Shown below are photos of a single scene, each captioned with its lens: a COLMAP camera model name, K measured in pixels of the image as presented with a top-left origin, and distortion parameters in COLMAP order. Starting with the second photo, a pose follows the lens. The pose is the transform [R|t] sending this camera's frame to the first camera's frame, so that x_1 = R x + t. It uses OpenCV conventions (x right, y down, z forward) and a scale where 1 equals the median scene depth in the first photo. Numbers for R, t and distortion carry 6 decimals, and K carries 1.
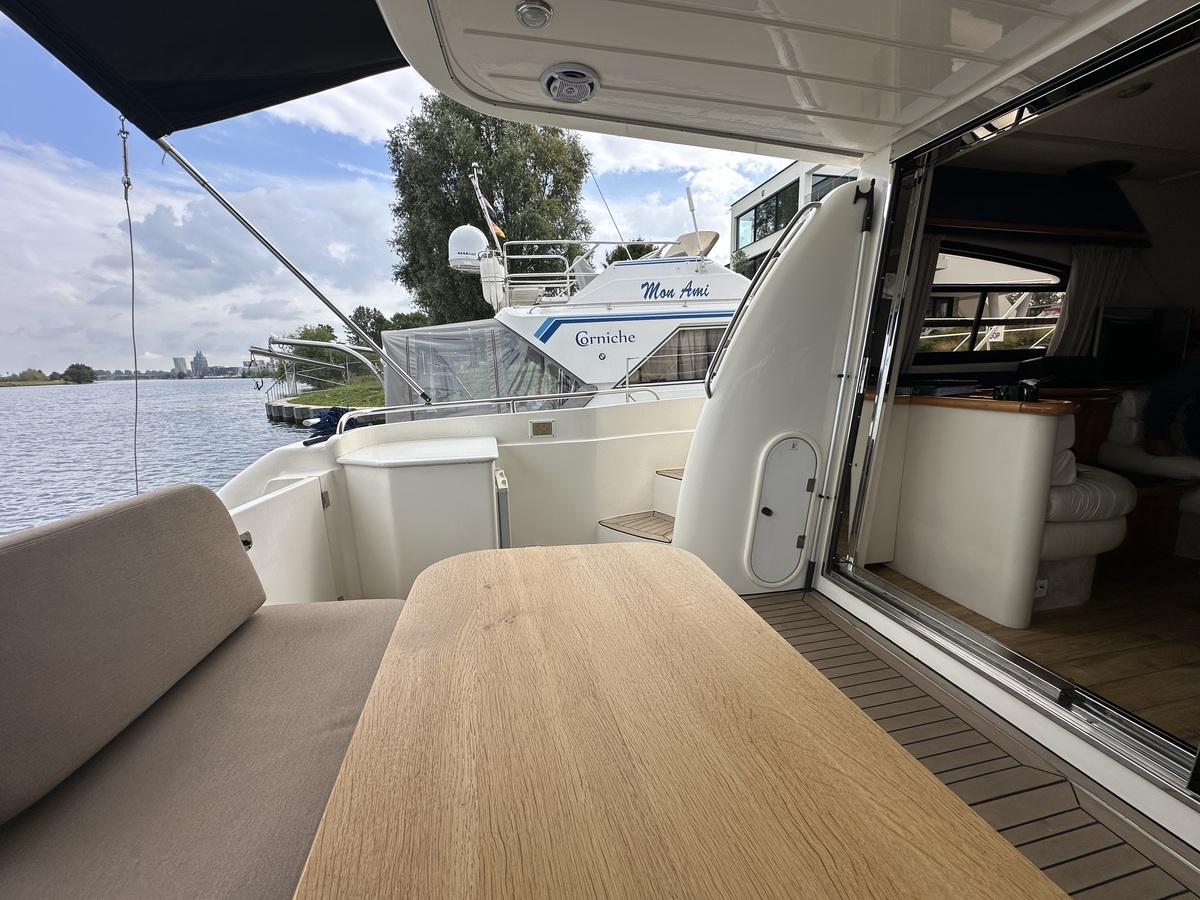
lens RADIAL K [[474.5, 0, 597.4], [0, 474.5, 458.4], [0, 0, 1]] dist [-0.000065, -0.000132]
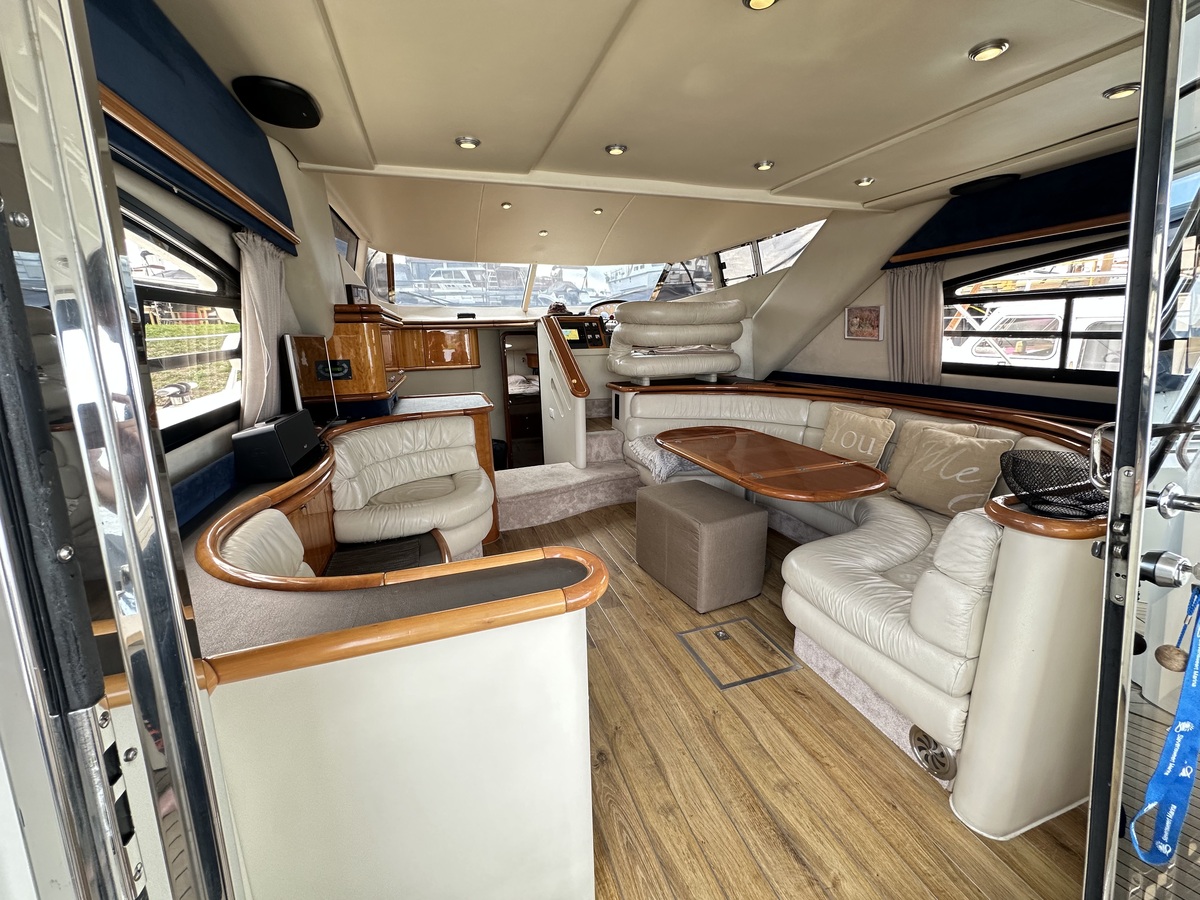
lens RADIAL K [[474.5, 0, 597.4], [0, 474.5, 458.4], [0, 0, 1]] dist [-0.000065, -0.000132]
pose [[-0.110946, -0.234188, 0.965840, 0.360151], [0.221189, 0.941646, 0.253730, -0.235879], [-0.968900, 0.241783, -0.052672, 0.675017]]
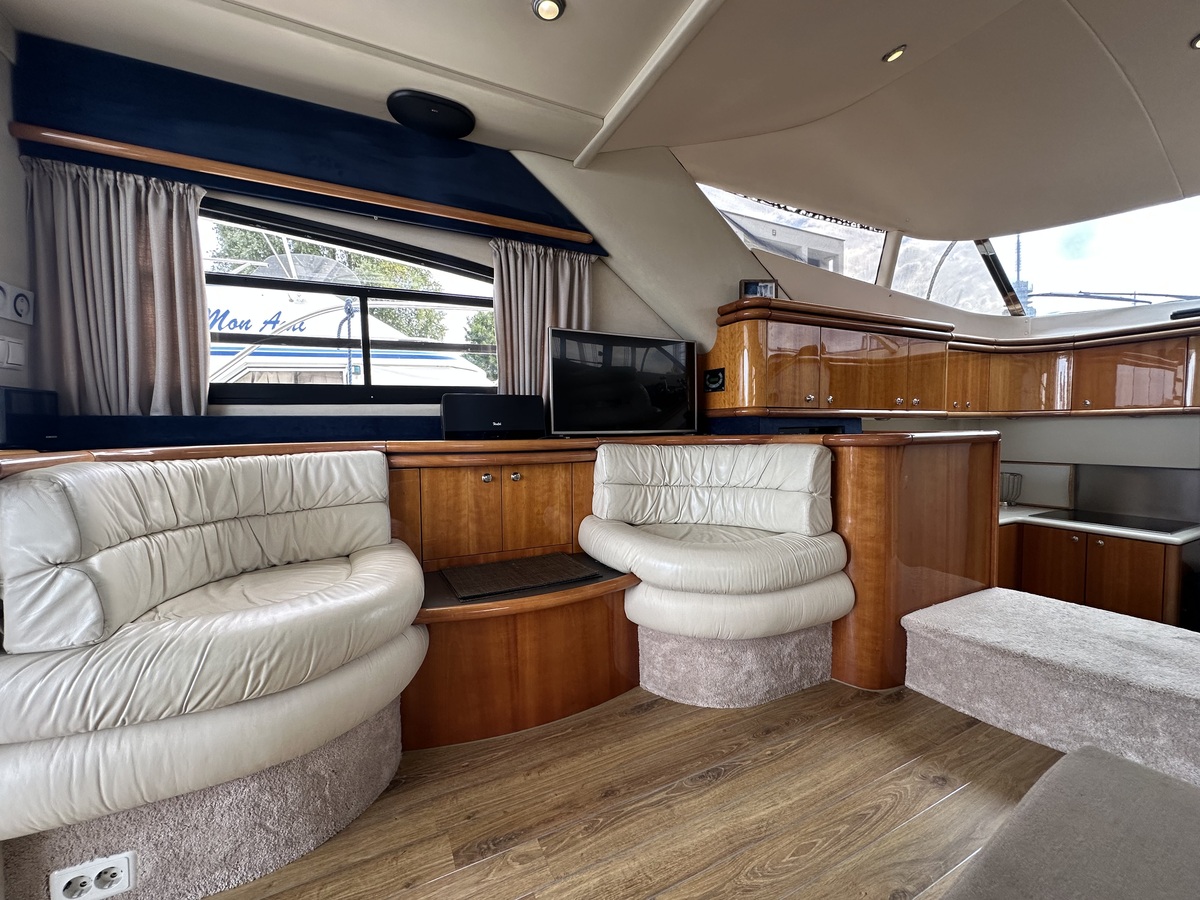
lens RADIAL K [[481.7, 0, 600.0], [0, 481.7, 450.0], [0, 0, 1]] dist [0.000250, 0.000045]
pose [[0.970333, -0.004804, 0.241723, 0.993259], [0.042174, 0.987837, -0.149666, -0.029427], [-0.238064, 0.155421, 0.958734, 0.325315]]
